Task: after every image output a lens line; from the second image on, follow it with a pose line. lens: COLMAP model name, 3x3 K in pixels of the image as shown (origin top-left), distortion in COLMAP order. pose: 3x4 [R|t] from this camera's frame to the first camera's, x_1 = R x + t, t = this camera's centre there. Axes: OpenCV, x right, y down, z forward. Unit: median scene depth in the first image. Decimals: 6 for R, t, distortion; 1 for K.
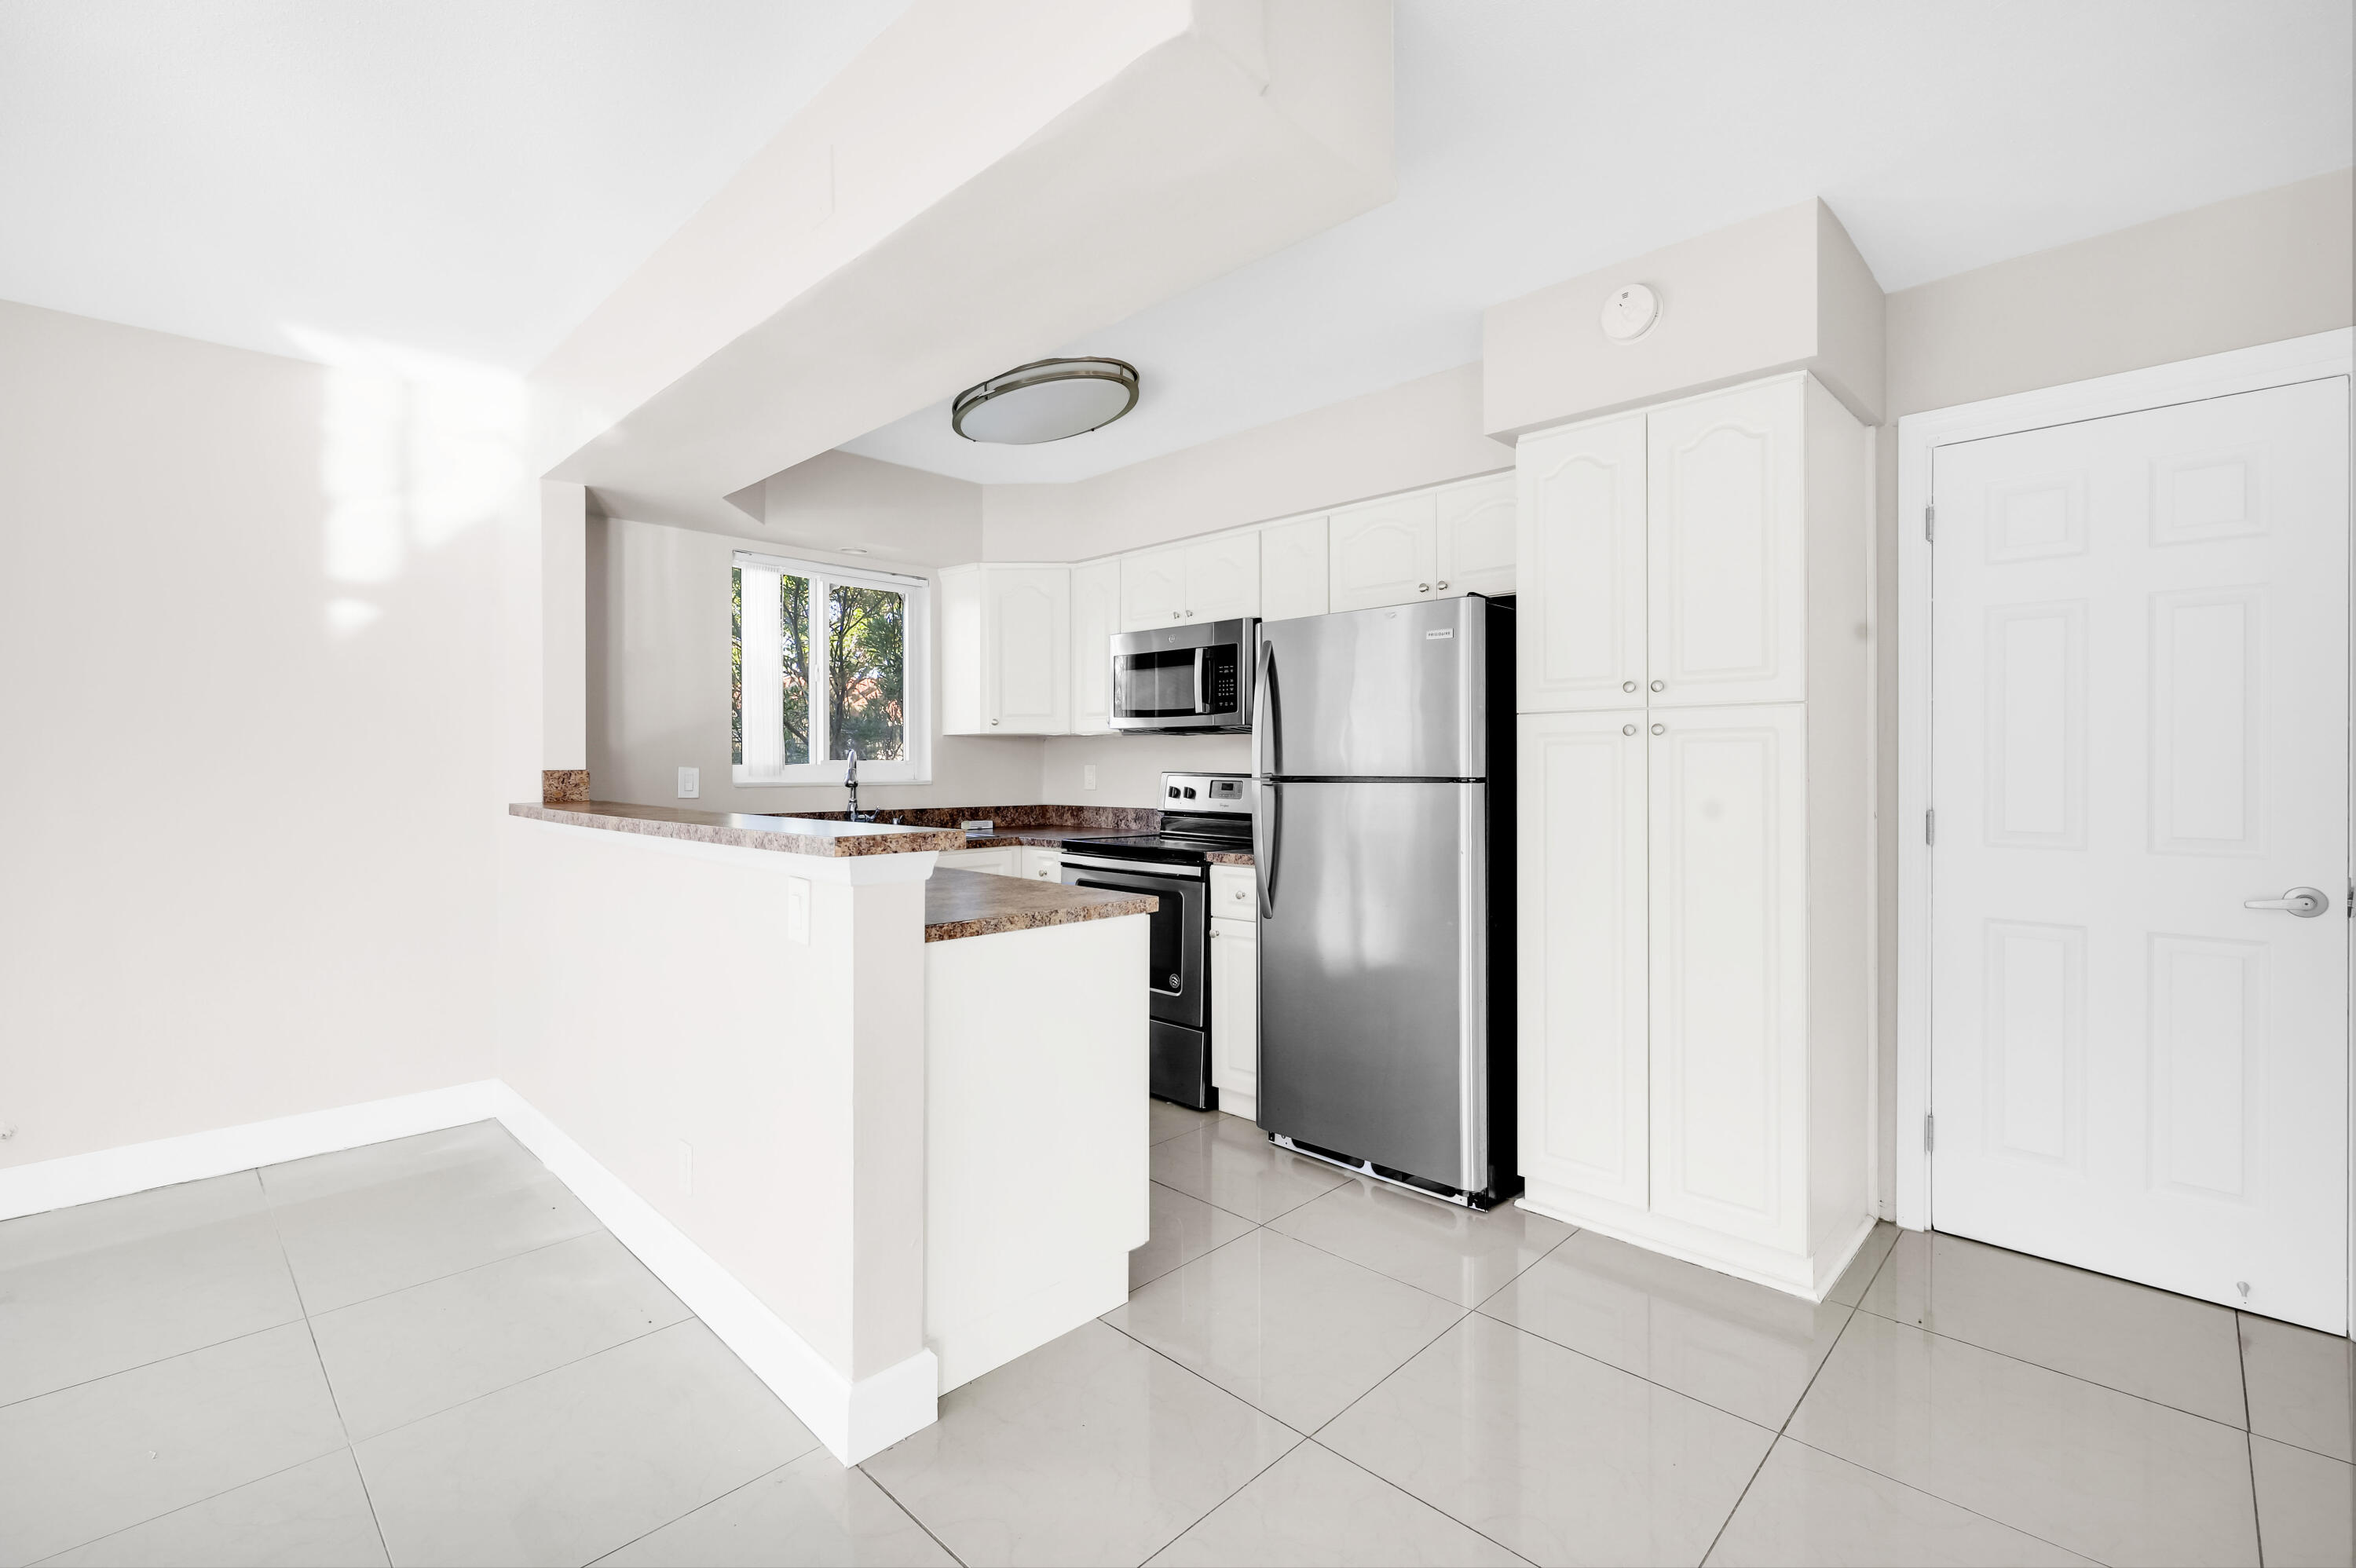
lens RADIAL K [[1029.7, 0, 1178.0], [0, 1029.7, 784.0], [0, 0, 1]] dist [0.000268, 0.000154]
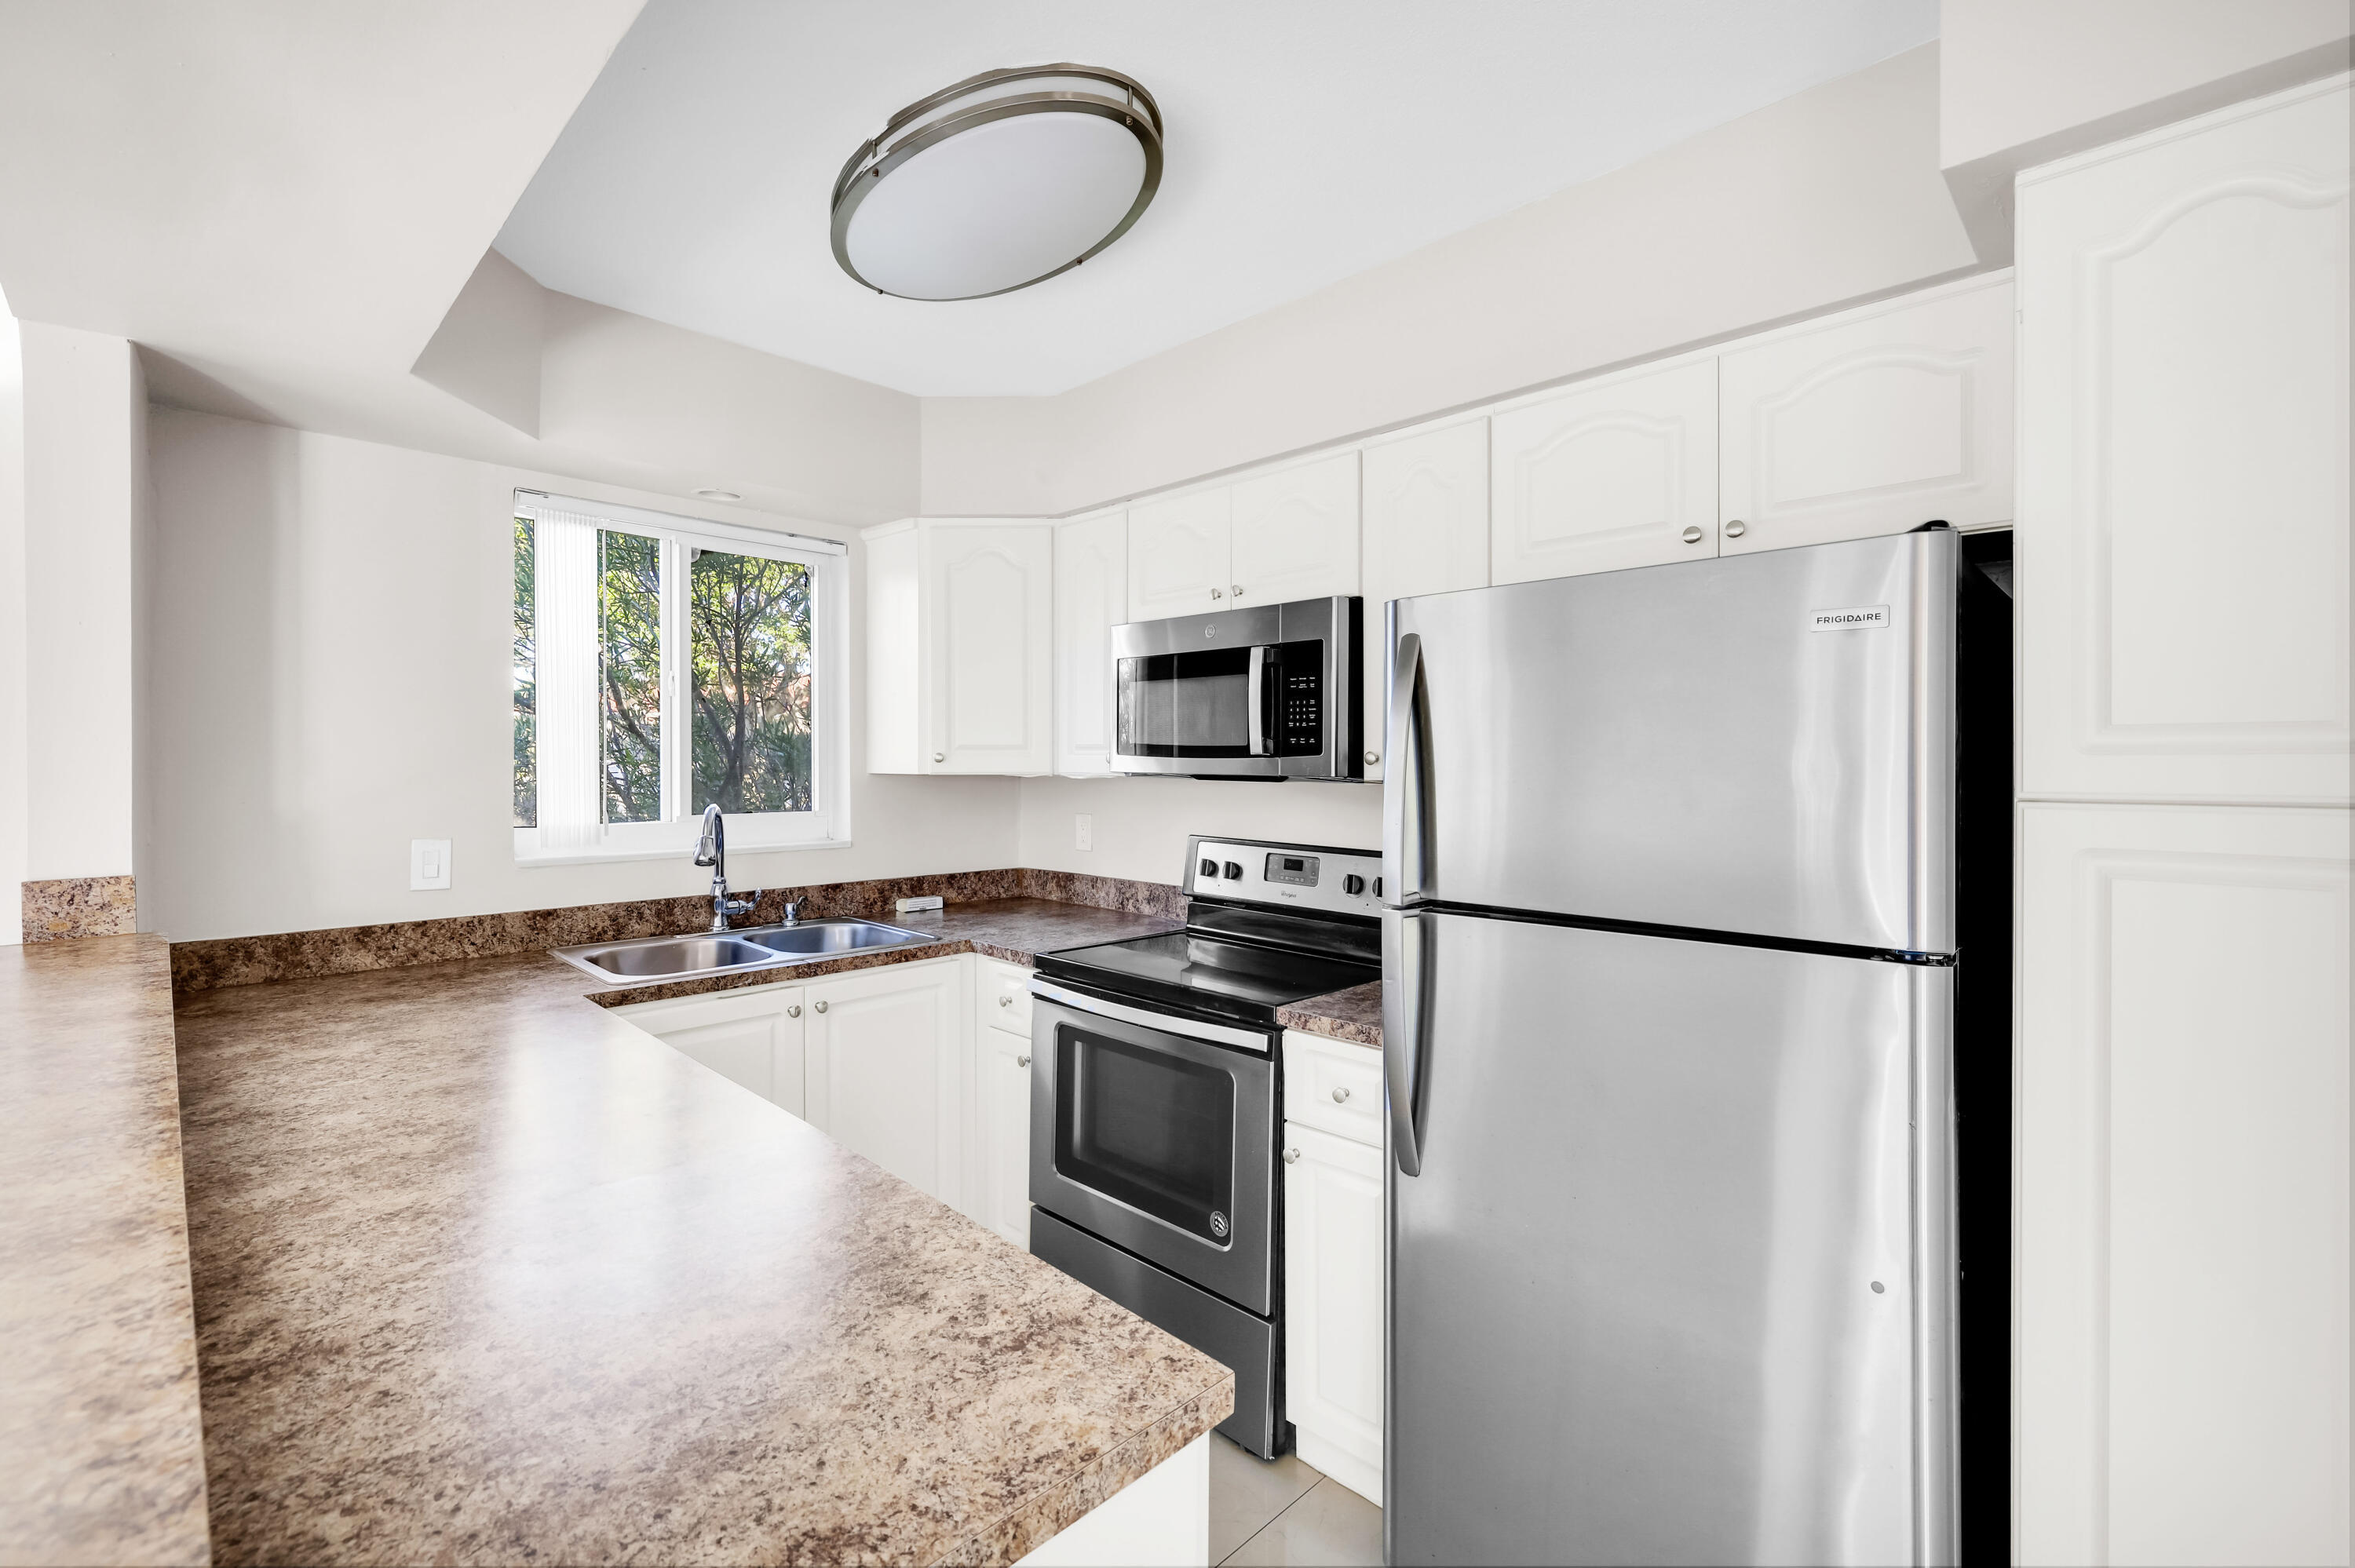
lens RADIAL K [[1013.6, 0, 1181.4], [0, 1013.6, 828.0], [0, 0, 1]] dist [-0.029227, -0.000174]
pose [[0.999978, 0.005230, -0.003978, -0.021527], [-0.005053, 0.999052, 0.043229, -0.052331], [0.004200, -0.043208, 0.999057, 0.412304]]
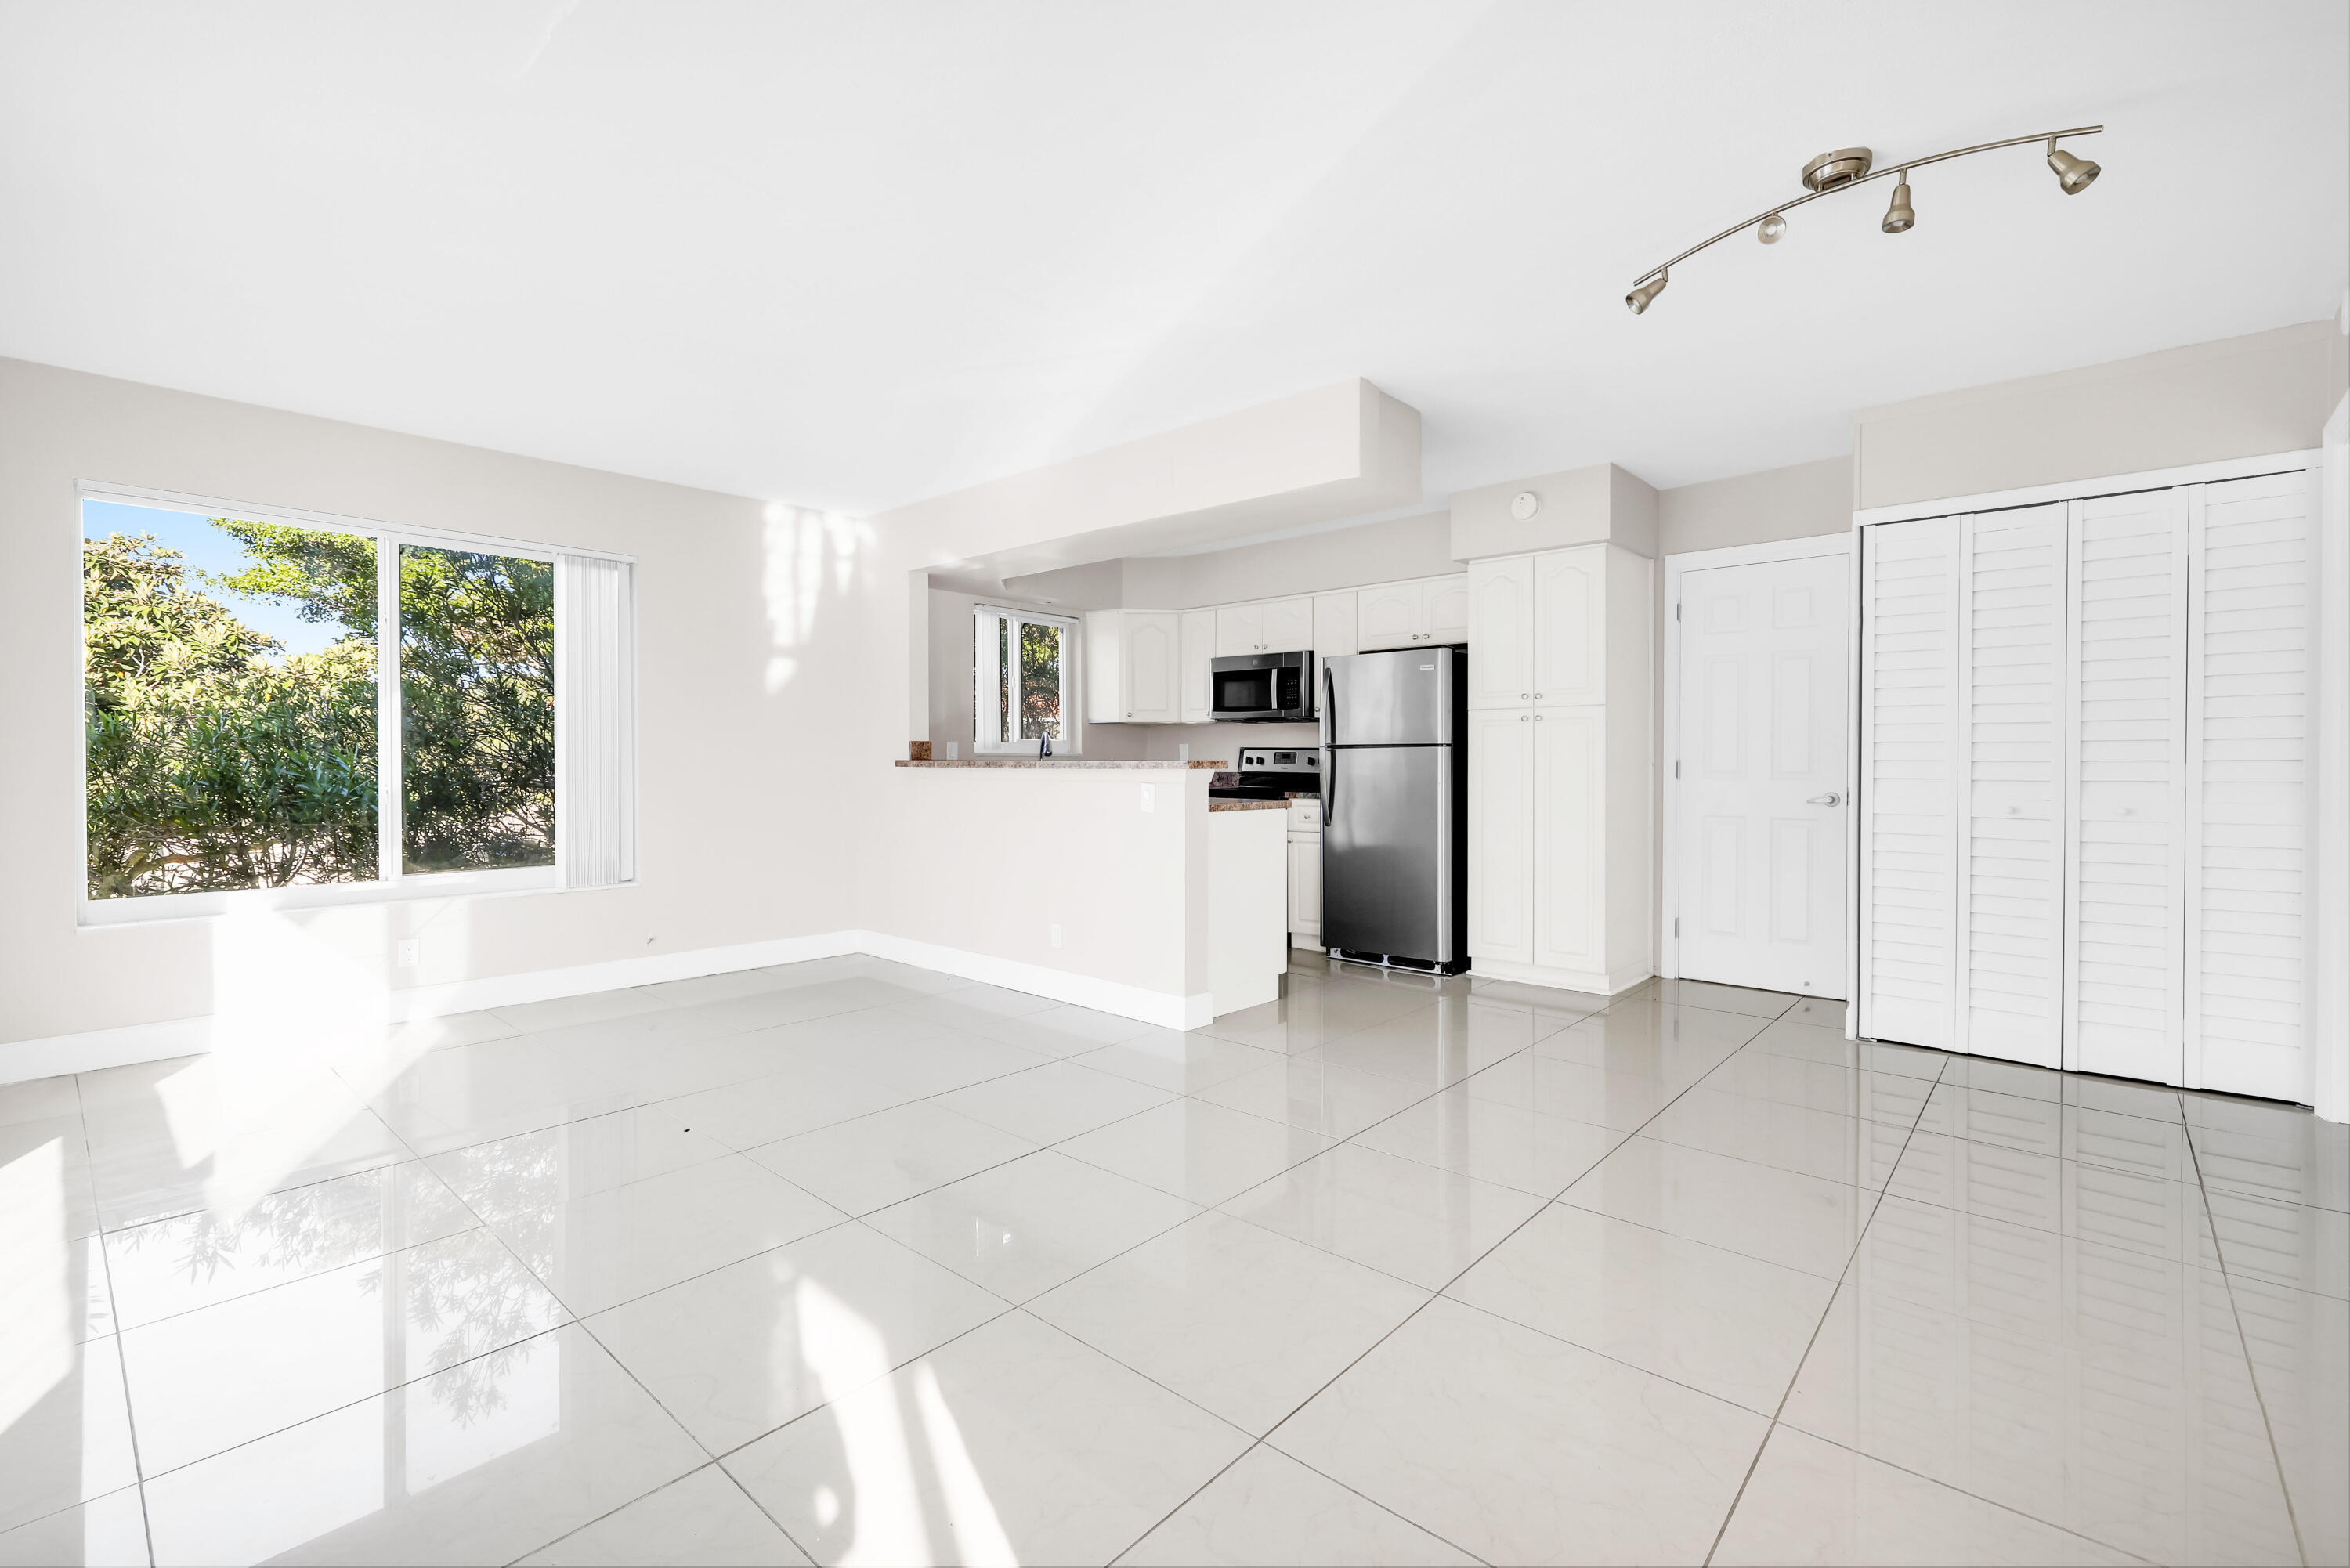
lens RADIAL K [[1027.3, 0, 1185.1], [0, 1027.3, 792.1], [0, 0, 1]] dist [-0.000178, -0.000023]
pose [[0.998811, 0.000025, 0.048740, -0.203096], [-0.000566, 0.999938, 0.011086, 0.044516], [-0.048737, -0.011100, 0.998750, -0.620680]]
